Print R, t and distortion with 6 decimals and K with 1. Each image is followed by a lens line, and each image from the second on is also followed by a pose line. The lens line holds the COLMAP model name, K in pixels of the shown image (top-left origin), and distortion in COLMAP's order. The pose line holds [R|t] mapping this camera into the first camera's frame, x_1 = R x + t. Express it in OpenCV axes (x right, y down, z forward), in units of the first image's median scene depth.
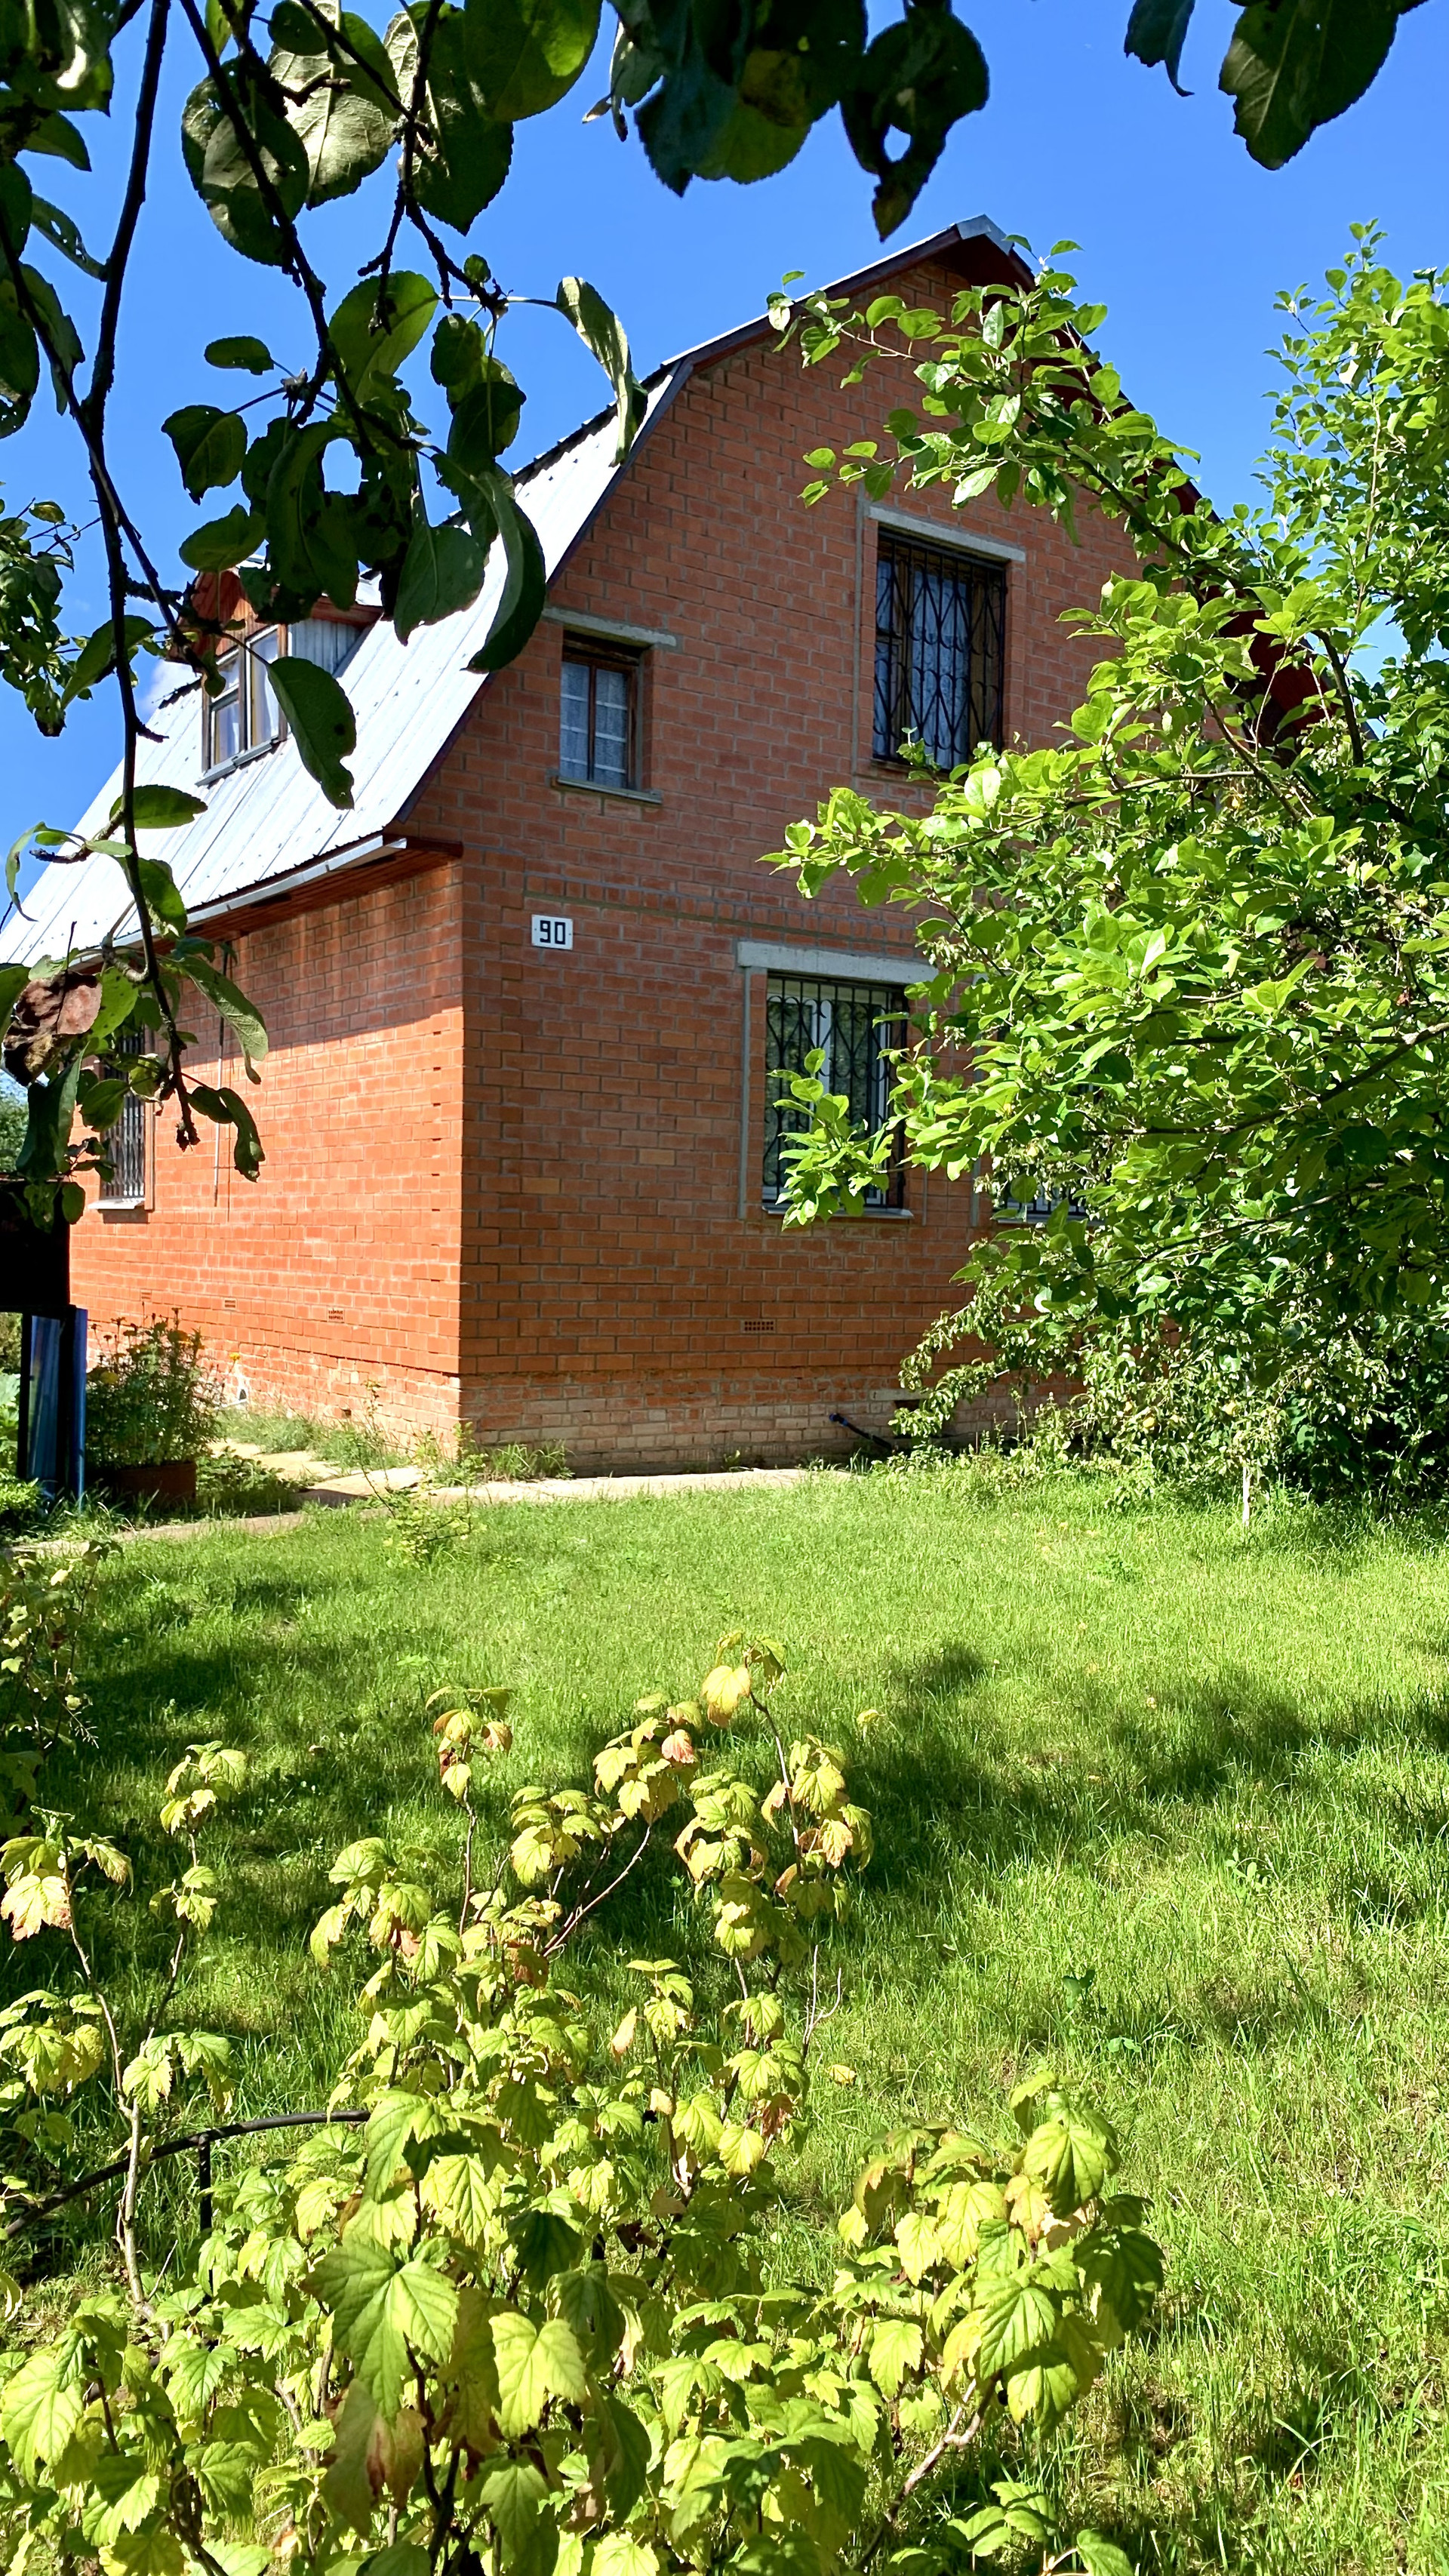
lens RADIAL K [[1941.3, 0, 723.6], [0, 1941.3, 1274.8], [0, 0, 1]] dist [0.063995, -0.065581]
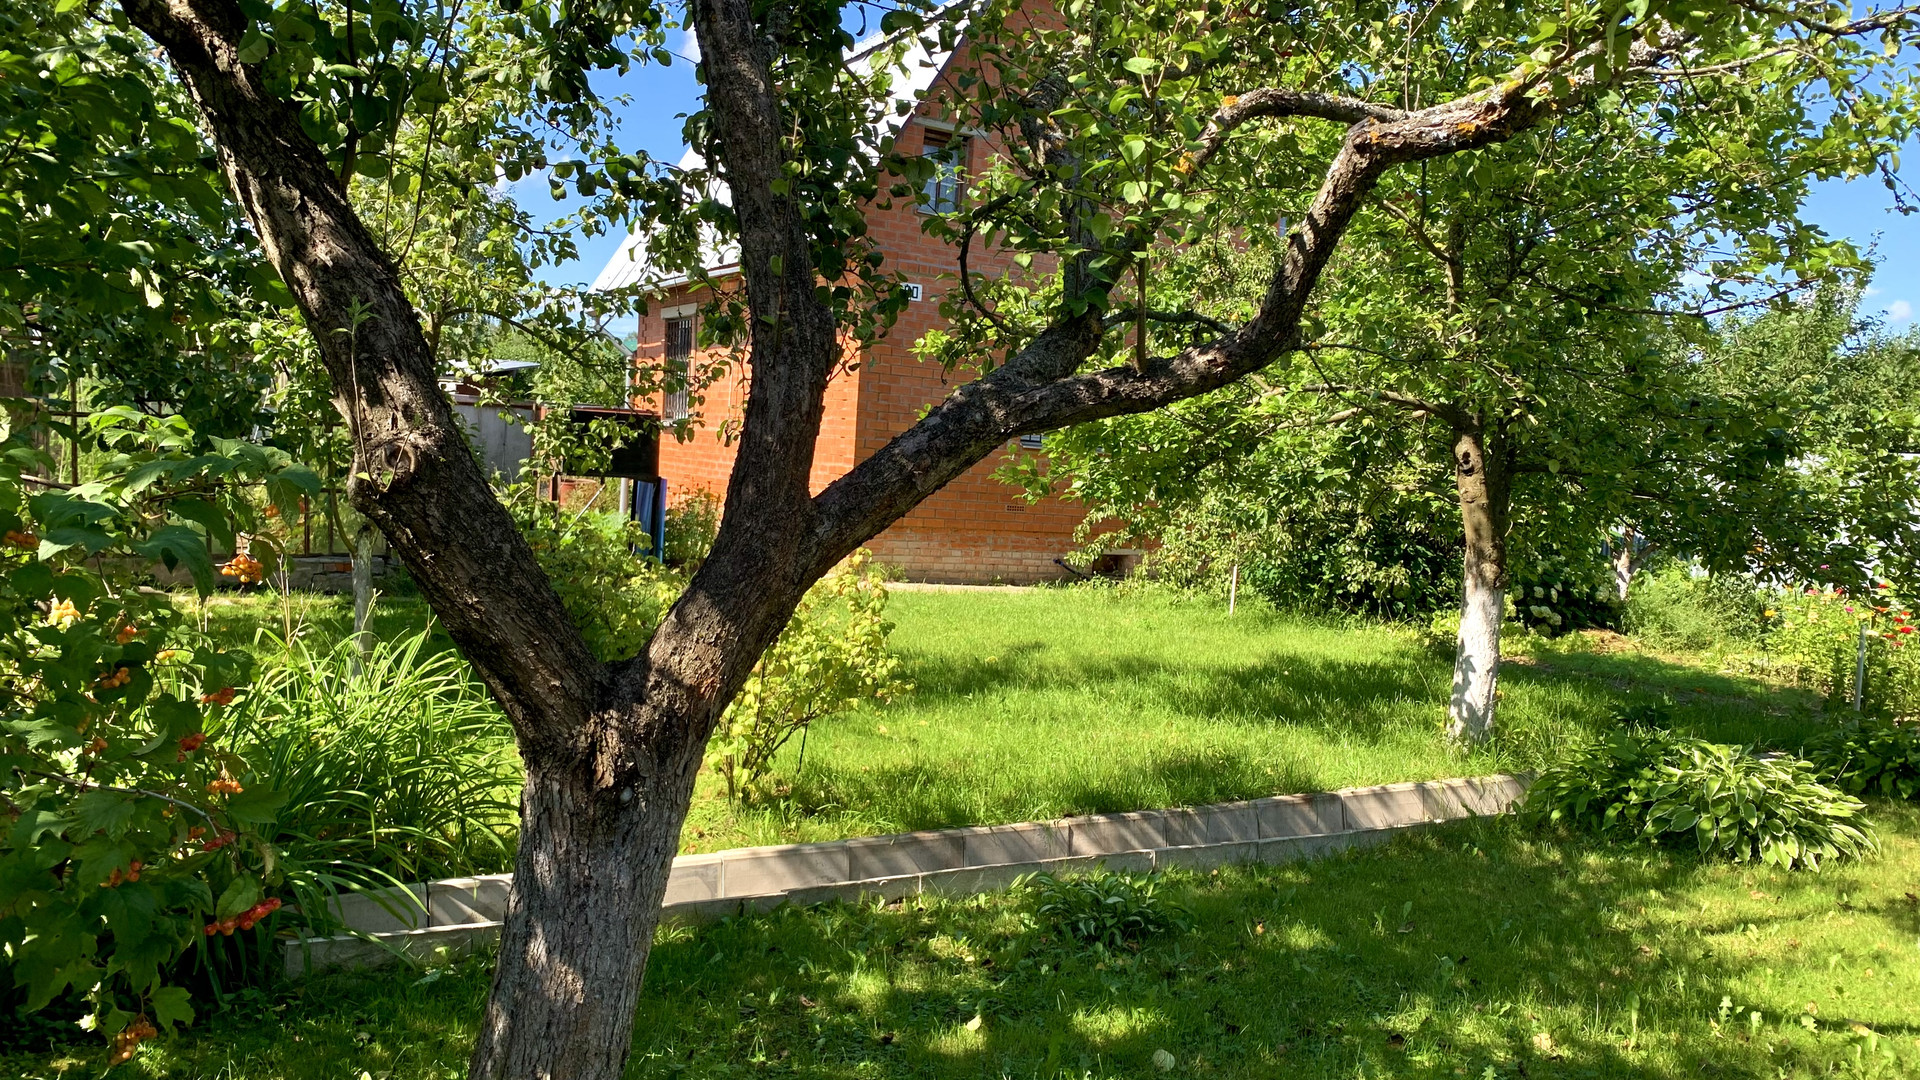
lens RADIAL K [[1447.0, 0, 962.5], [0, 1447.0, 546.4], [0, 0, 1]] dist [0.063995, -0.065581]
pose [[0.995443, 0.052877, -0.079357, 0.087685], [-0.049442, 0.997779, 0.044642, 0.004083], [0.081542, -0.040515, 0.995846, -0.407014]]
